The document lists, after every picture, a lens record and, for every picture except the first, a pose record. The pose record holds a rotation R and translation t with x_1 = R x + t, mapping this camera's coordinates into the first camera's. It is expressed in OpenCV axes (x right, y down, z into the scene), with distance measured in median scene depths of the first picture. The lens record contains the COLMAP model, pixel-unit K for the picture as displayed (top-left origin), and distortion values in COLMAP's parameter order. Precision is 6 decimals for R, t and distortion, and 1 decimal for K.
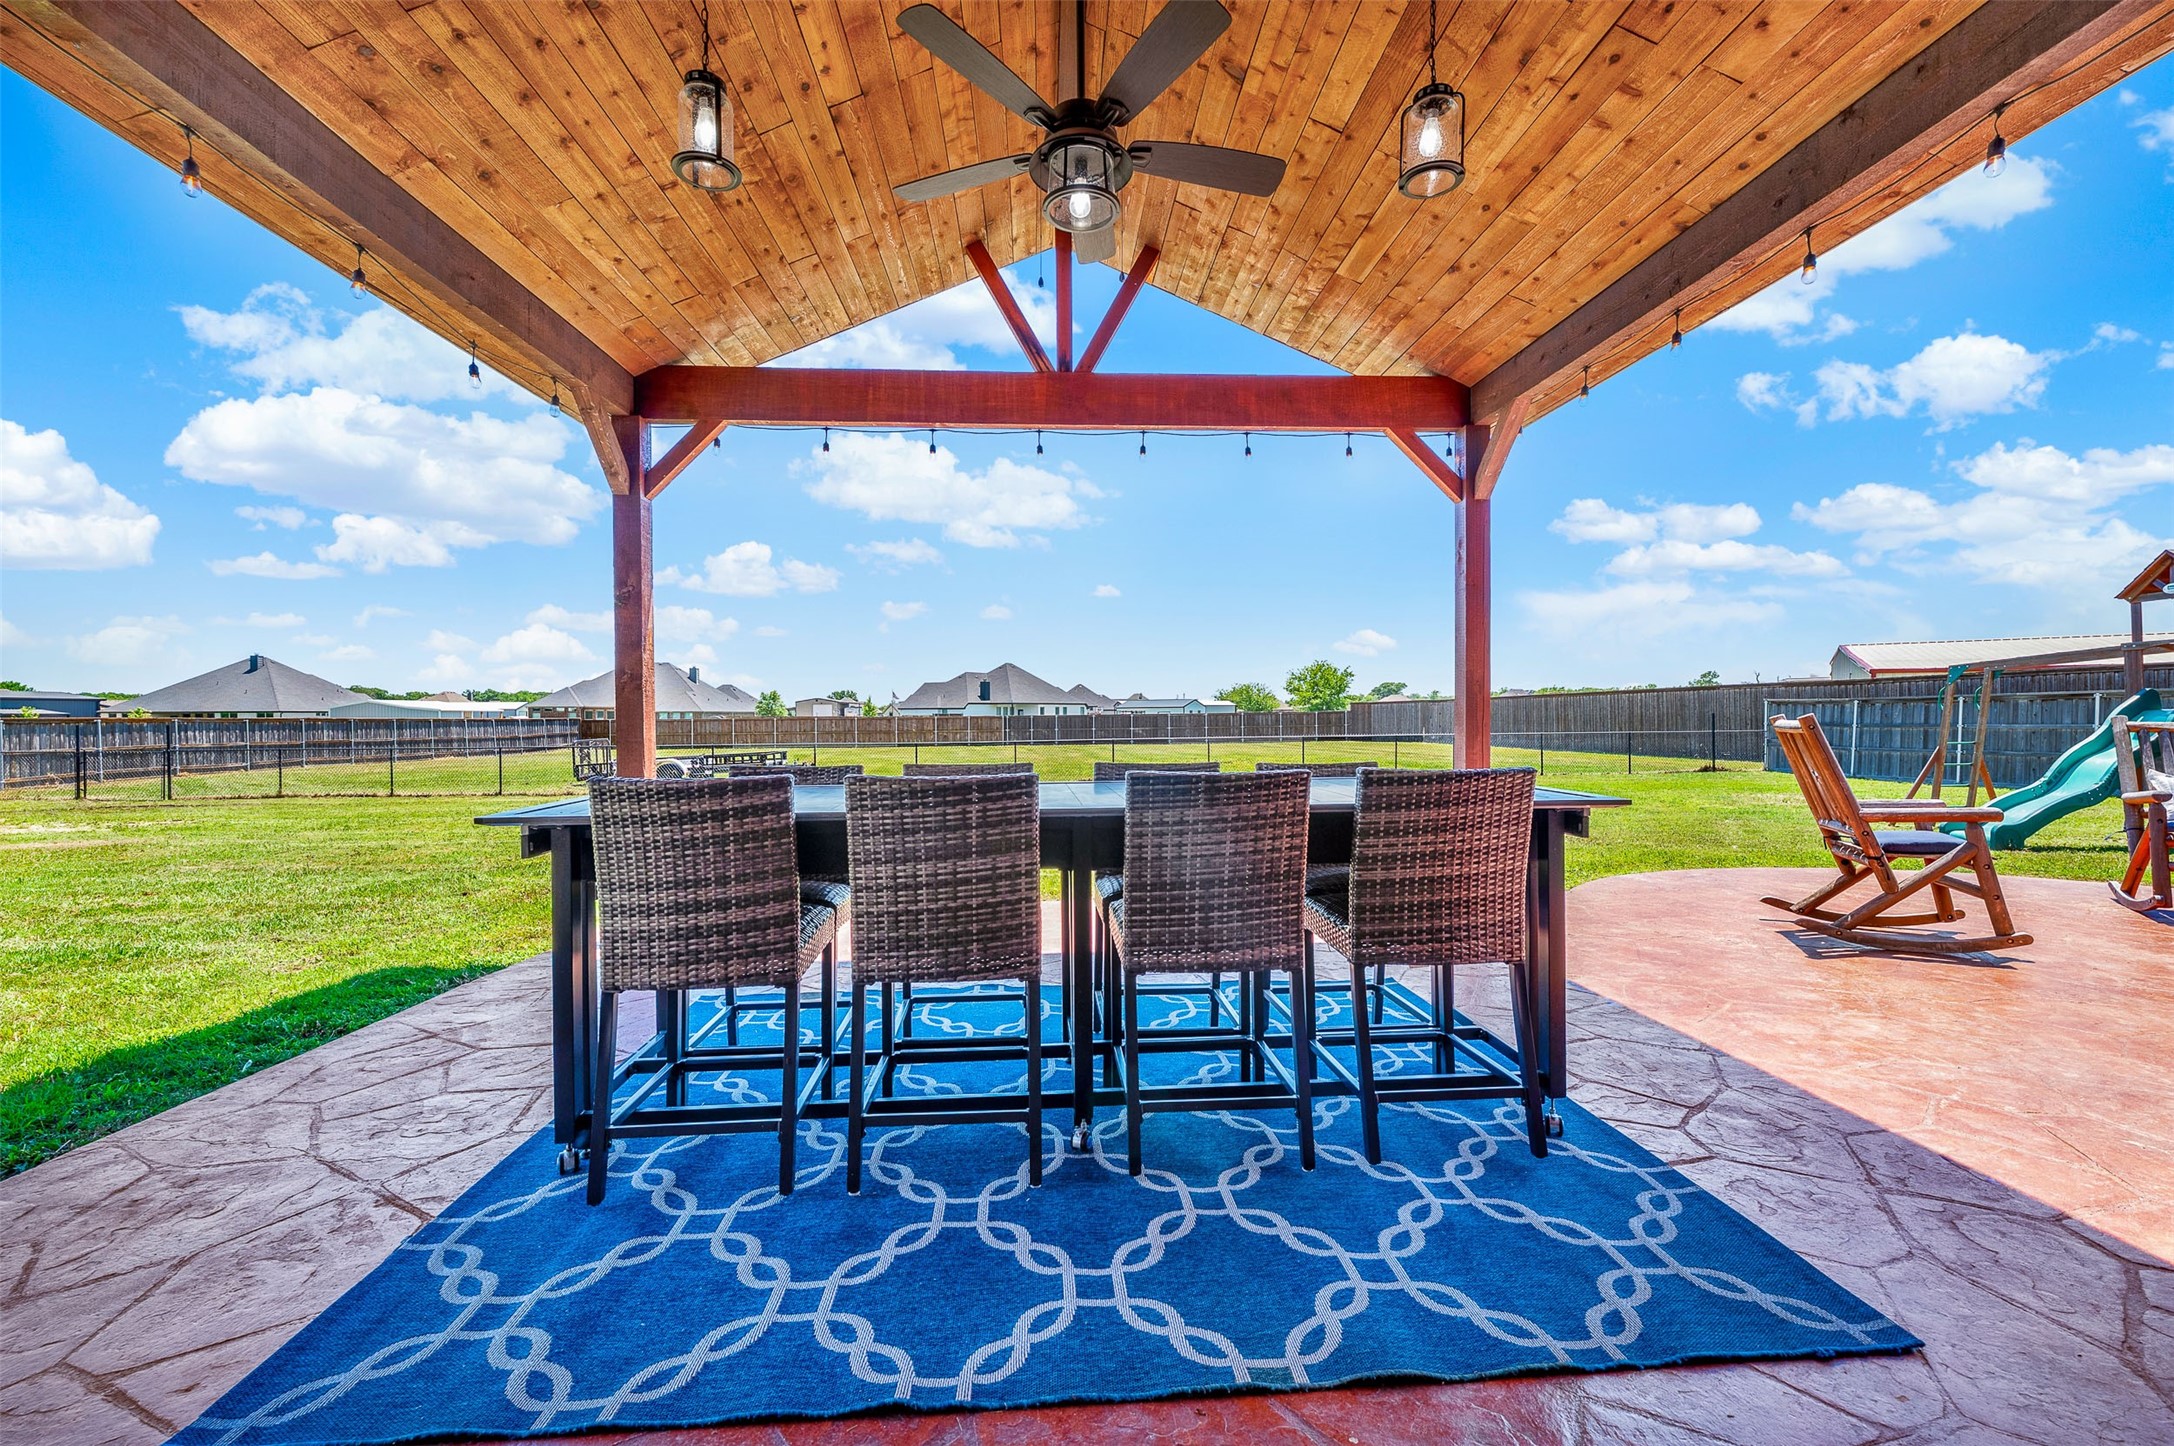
lens RADIAL K [[881.5, 0, 1088.6], [0, 881.5, 716.0], [0, 0, 1]] dist [0.001460, -0.000024]
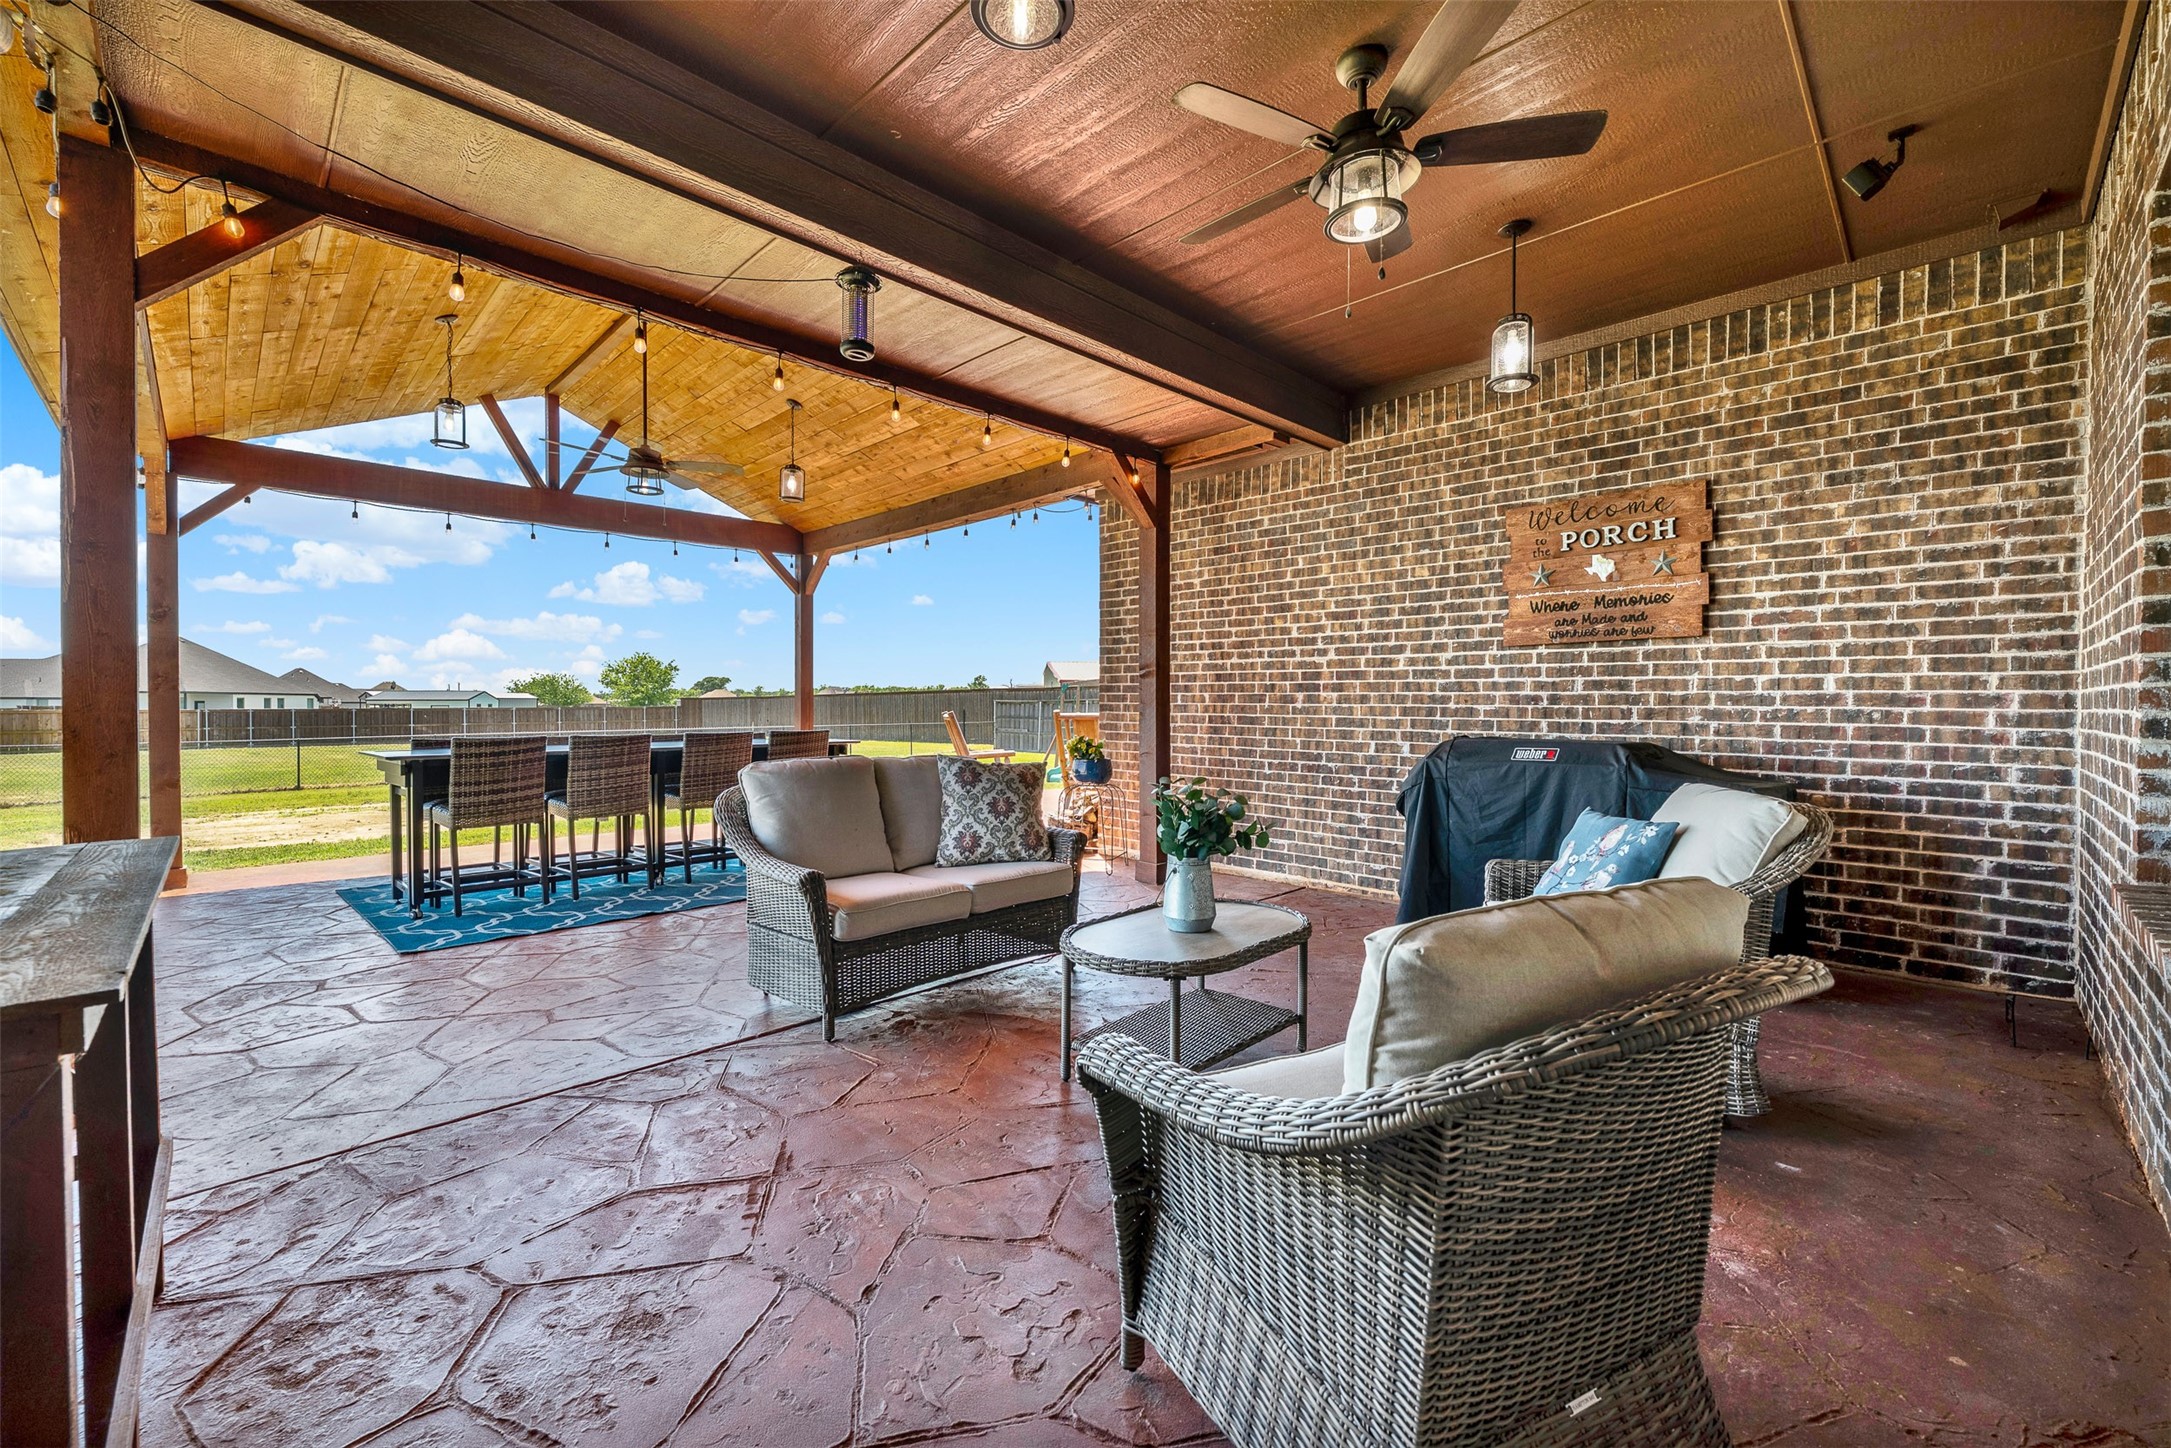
lens RADIAL K [[883.7, 0, 1081.8], [0, 883.7, 722.5], [0, 0, 1]] dist [0.000897, 0.000078]
pose [[0.749219, -0.004096, 0.662310, -0.374610], [-0.004123, 0.999933, 0.010849, -0.001723], [-0.662310, -0.010859, 0.749151, -0.815087]]
